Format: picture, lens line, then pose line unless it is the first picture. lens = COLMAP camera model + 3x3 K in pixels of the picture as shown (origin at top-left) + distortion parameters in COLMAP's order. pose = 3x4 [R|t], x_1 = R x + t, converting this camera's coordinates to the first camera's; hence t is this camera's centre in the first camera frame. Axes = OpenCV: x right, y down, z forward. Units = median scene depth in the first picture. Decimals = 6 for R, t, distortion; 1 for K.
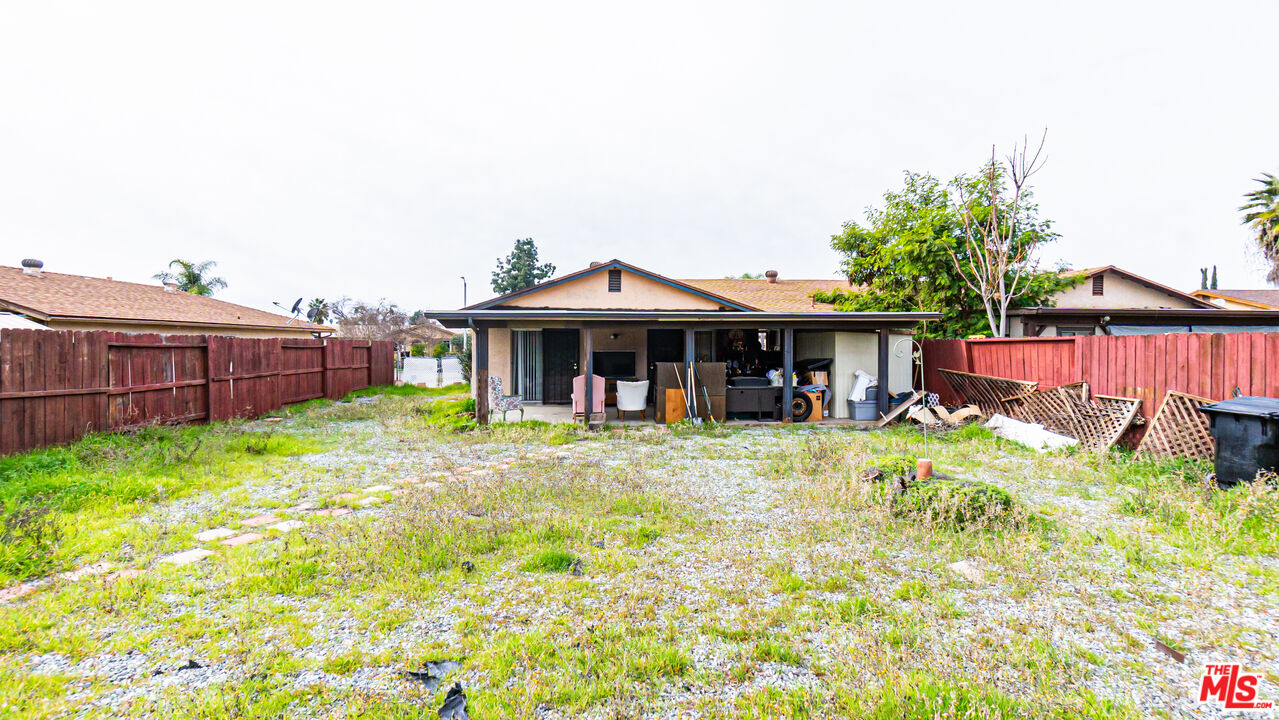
lens RADIAL K [[567.2, 0, 641.9], [0, 567.2, 348.0], [0, 0, 1]] dist [-0.005079, 0.000014]
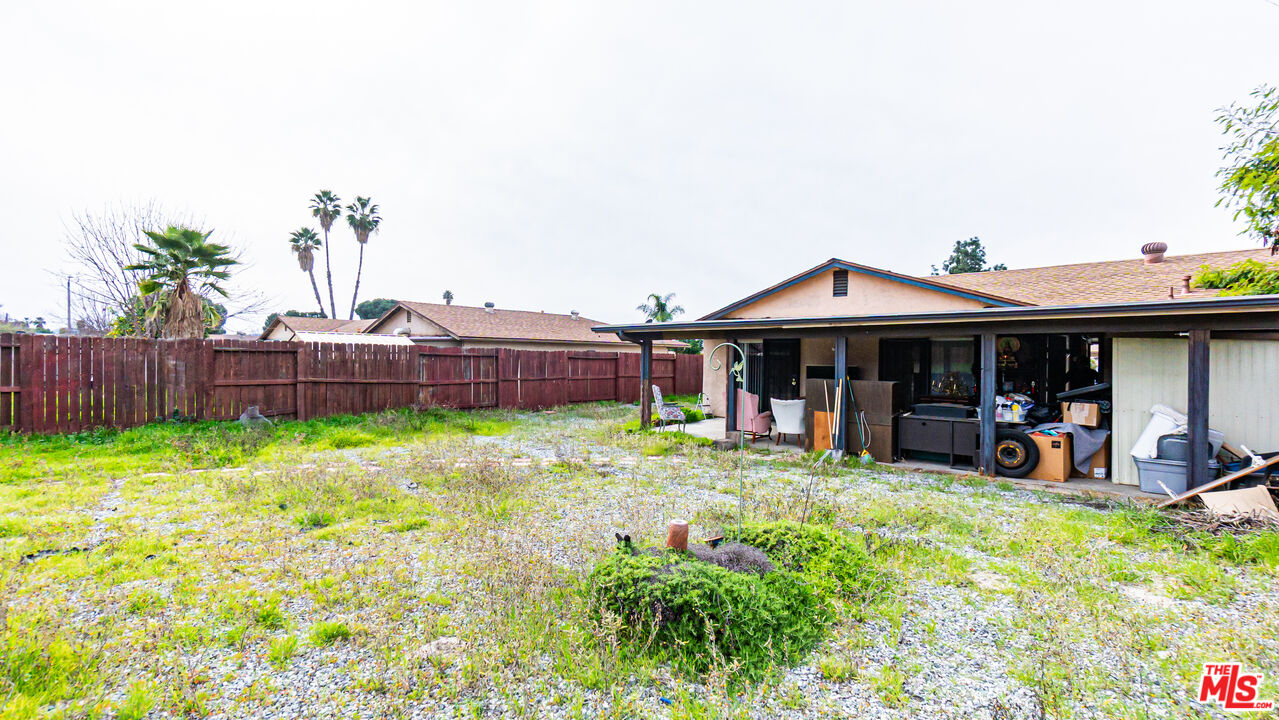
lens RADIAL K [[567.2, 0, 636.3], [0, 567.2, 362.0], [0, 0, 1]] dist [-0.005079, 0.000014]
pose [[0.682380, 0.011924, -0.730900, 0.435055], [-0.014990, 0.999885, 0.002318, 0.003115], [0.730844, 0.009375, 0.682480, 0.230941]]
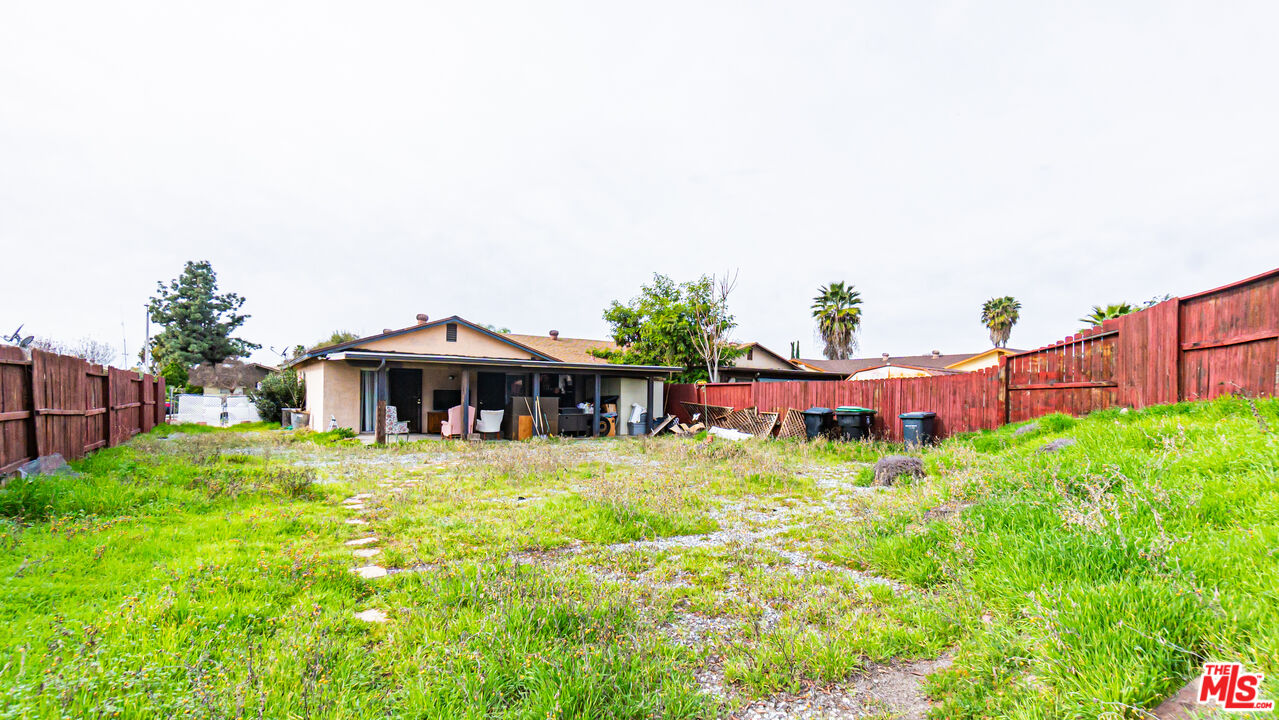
lens RADIAL K [[567.2, 0, 653.9], [0, 567.2, 408.1], [0, 0, 1]] dist [-0.005079, 0.000014]
pose [[0.853634, -0.002843, 0.520866, -0.373412], [-0.007089, 0.999829, 0.017076, 0.025685], [-0.520825, -0.018270, 0.853468, -0.339379]]
